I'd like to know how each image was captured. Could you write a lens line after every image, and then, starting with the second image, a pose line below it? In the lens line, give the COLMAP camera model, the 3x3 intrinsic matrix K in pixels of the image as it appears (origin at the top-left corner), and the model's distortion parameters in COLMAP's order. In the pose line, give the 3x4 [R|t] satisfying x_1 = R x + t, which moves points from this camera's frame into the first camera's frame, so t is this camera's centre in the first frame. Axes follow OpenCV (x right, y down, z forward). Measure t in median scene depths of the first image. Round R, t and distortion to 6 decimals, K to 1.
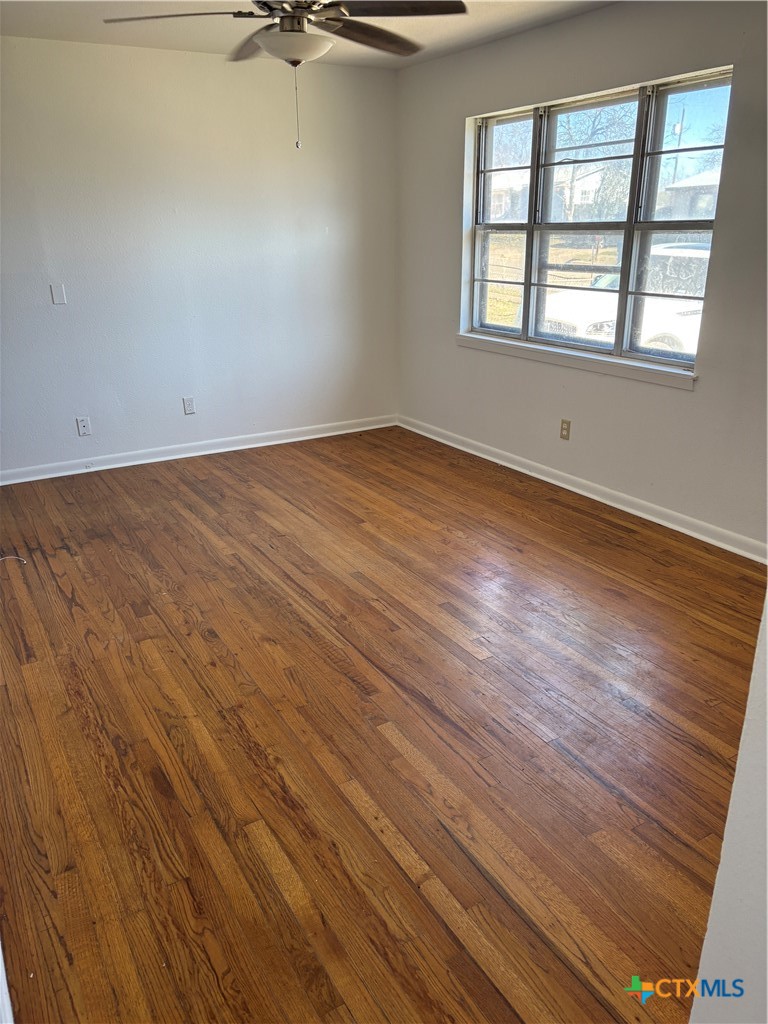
lens RADIAL K [[773.9, 0, 384.0], [0, 773.9, 512.0], [0, 0, 1]] dist [0.022743, 0.001836]
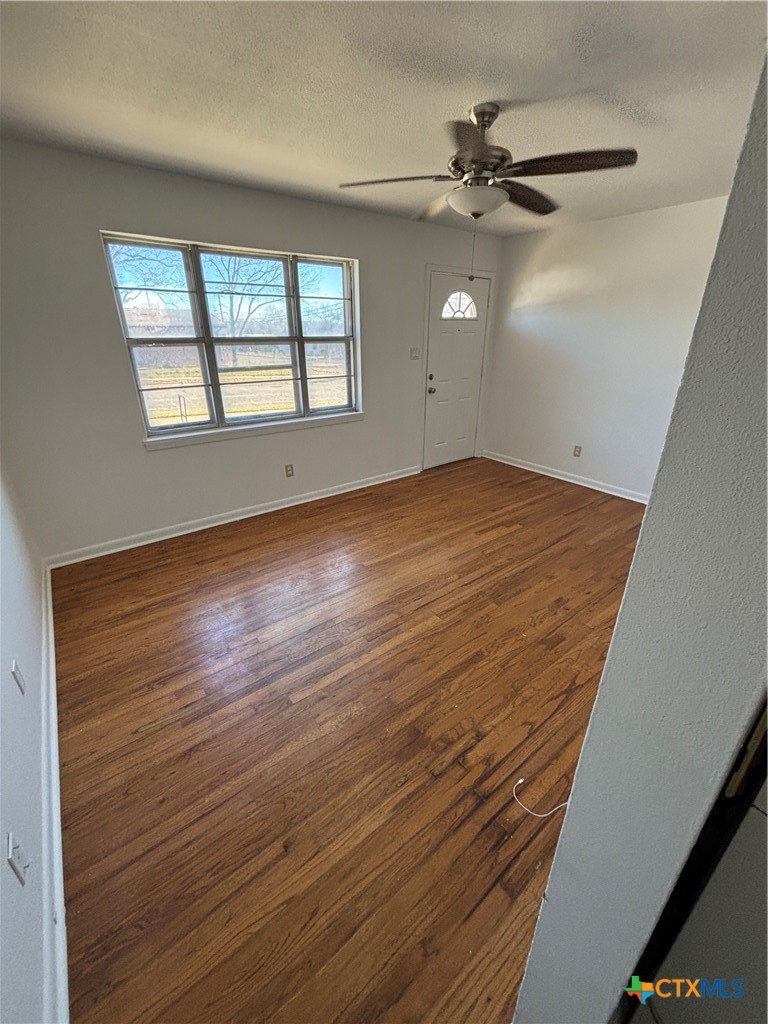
lens RADIAL K [[403.2, 0, 384.0], [0, 403.2, 512.0], [0, 0, 1]] dist [0.001913, -0.008935]
pose [[-0.118484, -0.392871, 0.911929, -0.625523], [0.343109, 0.845629, 0.408887, -0.332982], [-0.931793, 0.361338, 0.034604, 0.897553]]
